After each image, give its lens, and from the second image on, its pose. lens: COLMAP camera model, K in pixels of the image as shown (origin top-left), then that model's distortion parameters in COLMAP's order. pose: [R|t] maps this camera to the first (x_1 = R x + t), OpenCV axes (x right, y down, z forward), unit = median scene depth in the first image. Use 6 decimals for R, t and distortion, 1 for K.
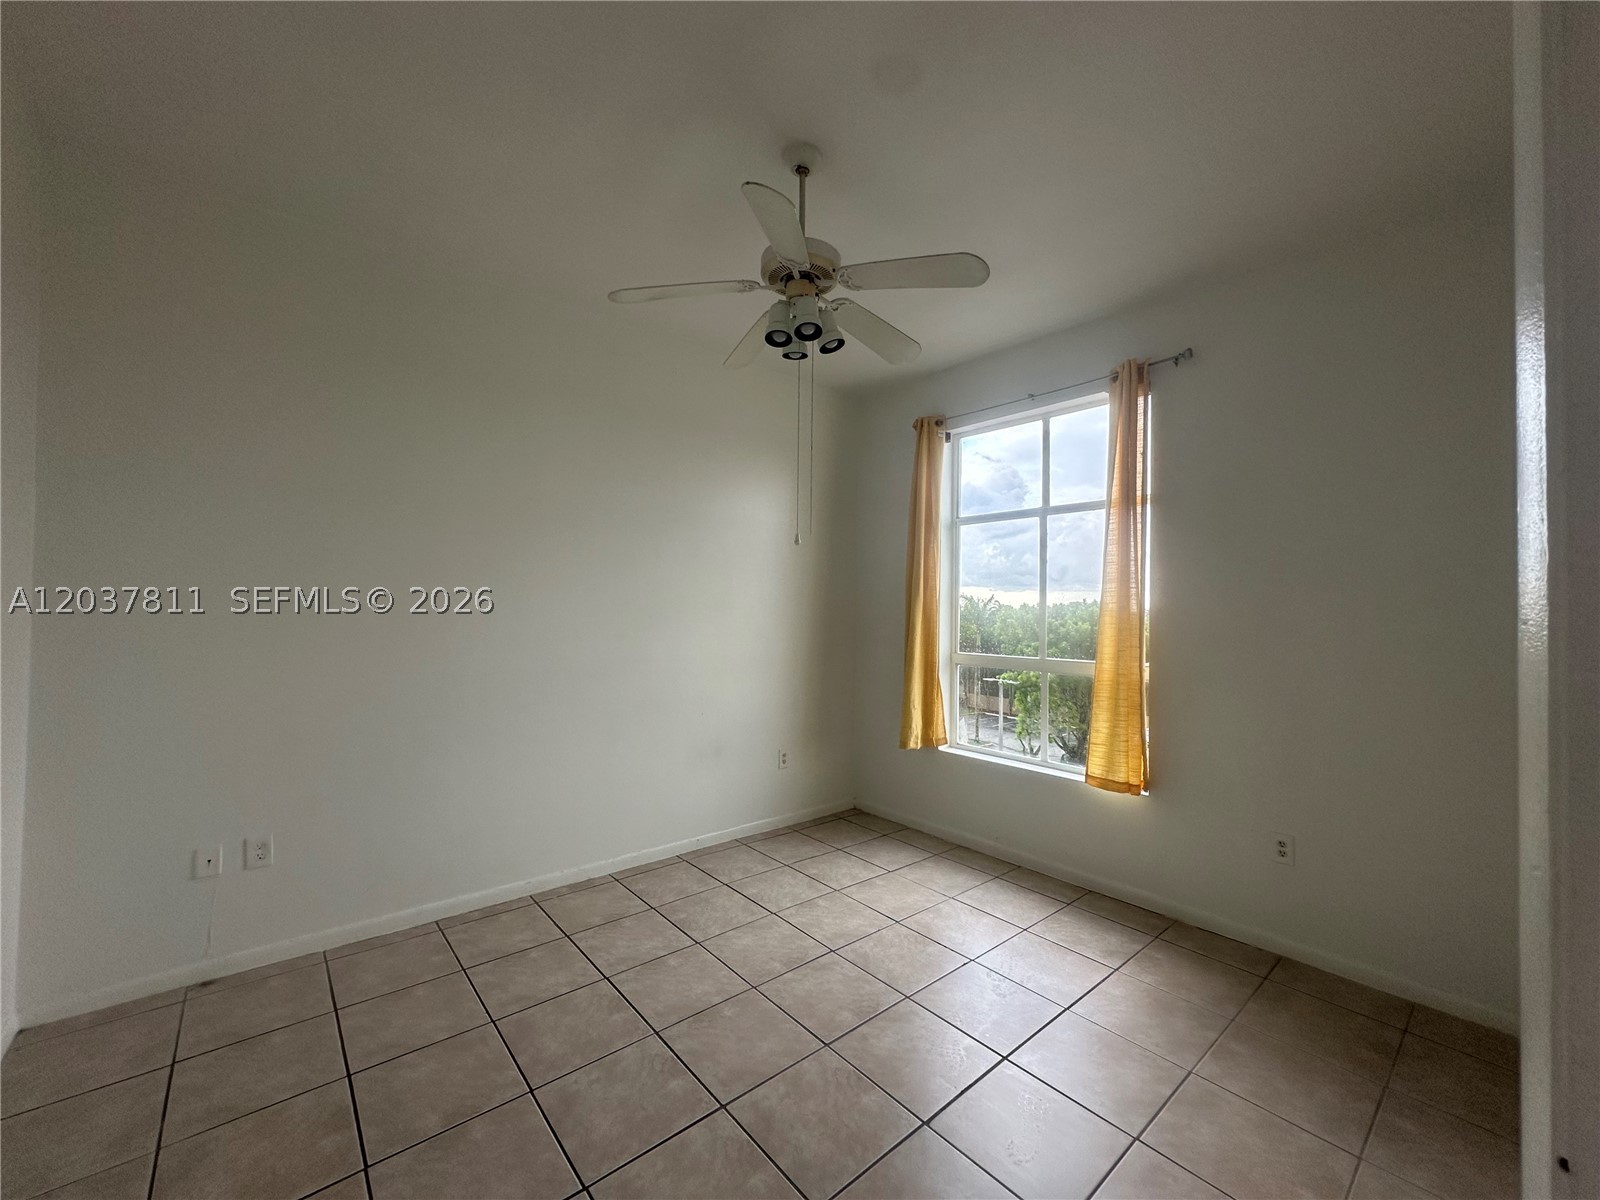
lens RADIAL K [[636.4, 0, 811.1], [0, 636.4, 593.8], [0, 0, 1]] dist [0.000293, -0.000631]
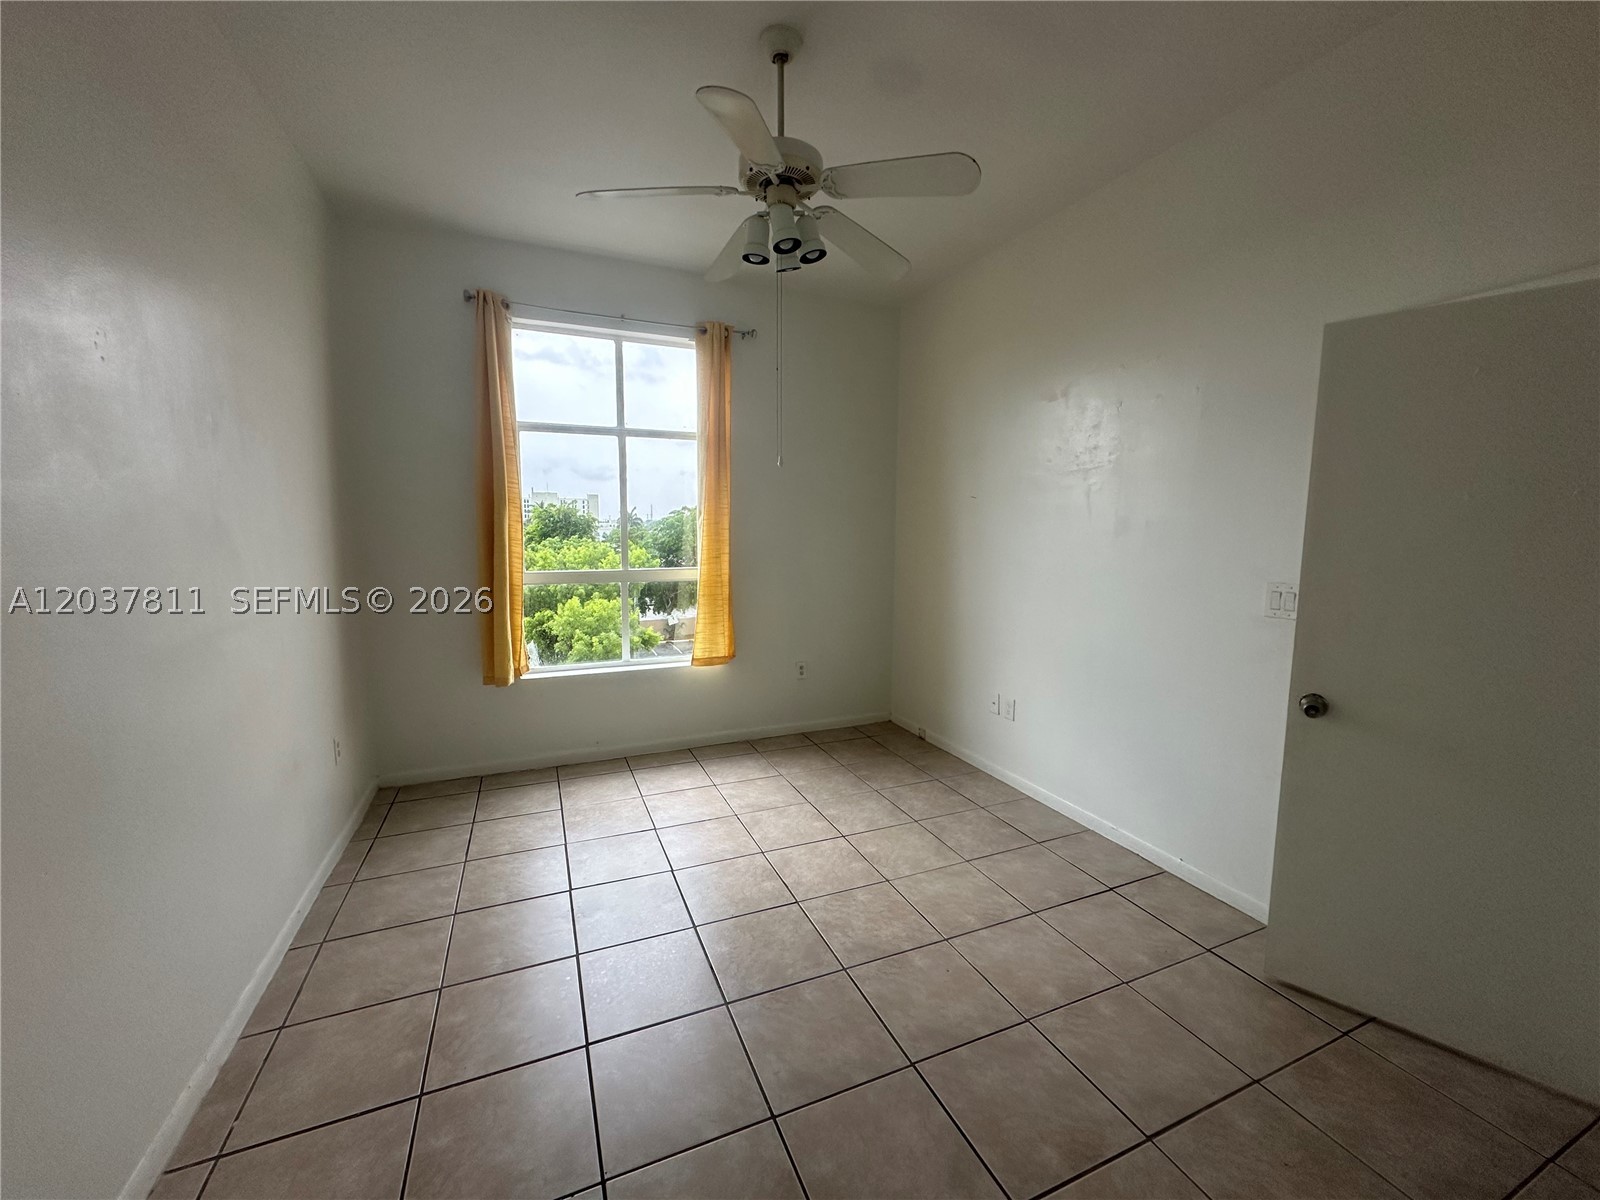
lens RADIAL K [[636.4, 0, 795.4], [0, 636.4, 593.1], [0, 0, 1]] dist [0.000293, -0.000631]
pose [[0.301629, -0.112970, 0.946709, -0.604575], [-0.024835, 0.991688, 0.126250, -0.003794], [-0.953102, -0.061592, 0.296316, 0.405547]]
